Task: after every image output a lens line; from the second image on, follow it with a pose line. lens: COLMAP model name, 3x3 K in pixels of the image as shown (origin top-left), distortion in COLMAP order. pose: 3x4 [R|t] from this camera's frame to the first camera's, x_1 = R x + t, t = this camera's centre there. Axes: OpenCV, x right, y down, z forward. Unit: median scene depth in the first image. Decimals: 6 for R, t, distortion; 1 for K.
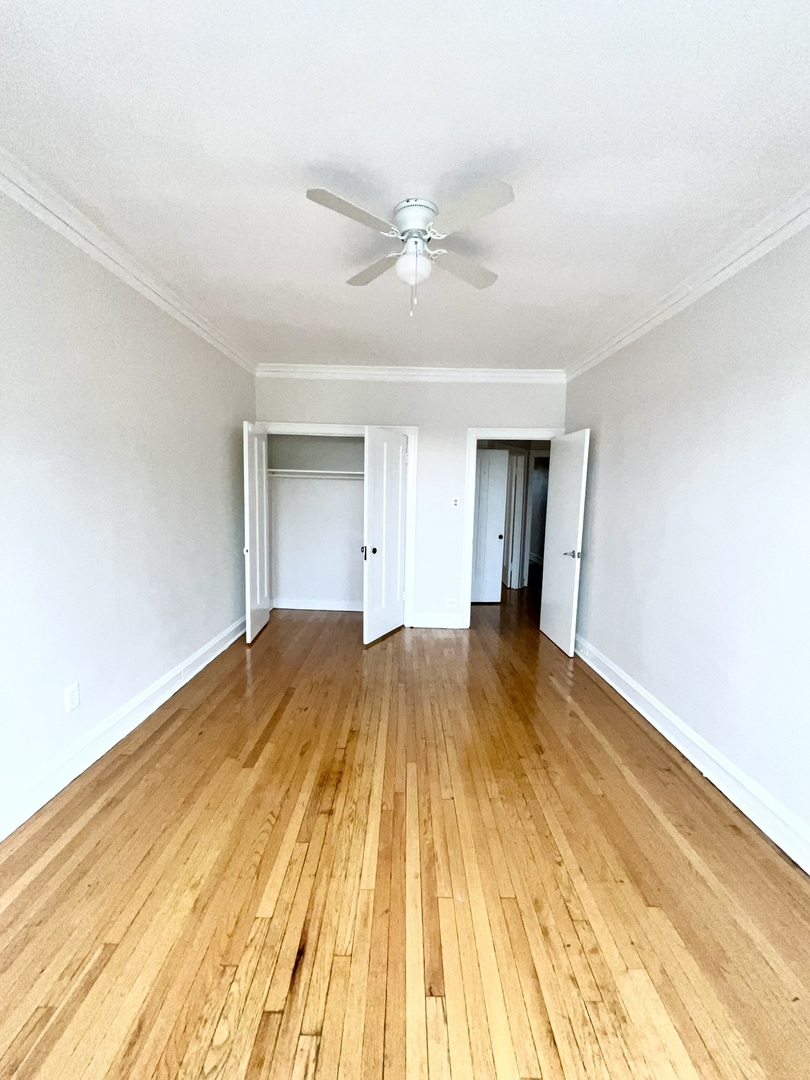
lens RADIAL K [[439.2, 0, 405.0], [0, 439.2, 540.0], [0, 0, 1]] dist [-0.002271, -0.000109]
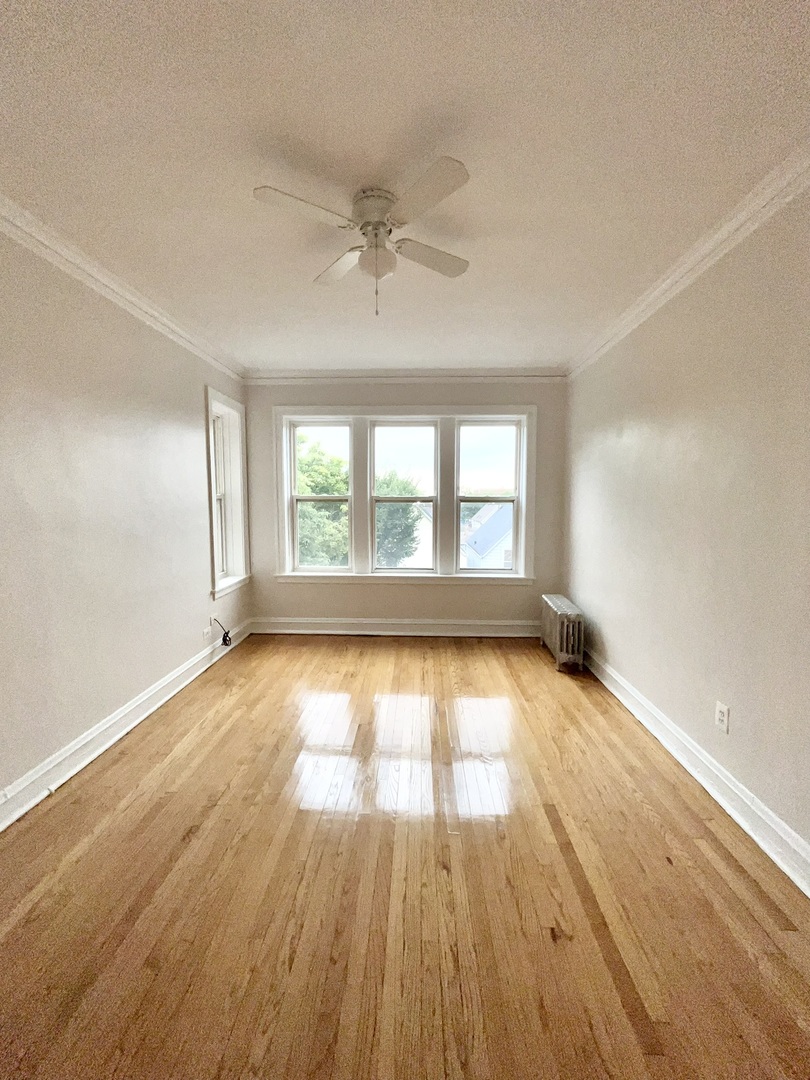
lens RADIAL K [[439.2, 0, 405.0], [0, 439.2, 540.0], [0, 0, 1]] dist [-0.002271, -0.000109]
pose [[-0.998906, -0.030452, 0.035498, -0.072031], [-0.022606, 0.978804, 0.203546, -0.176254], [-0.040943, 0.202521, -0.978422, 1.639183]]
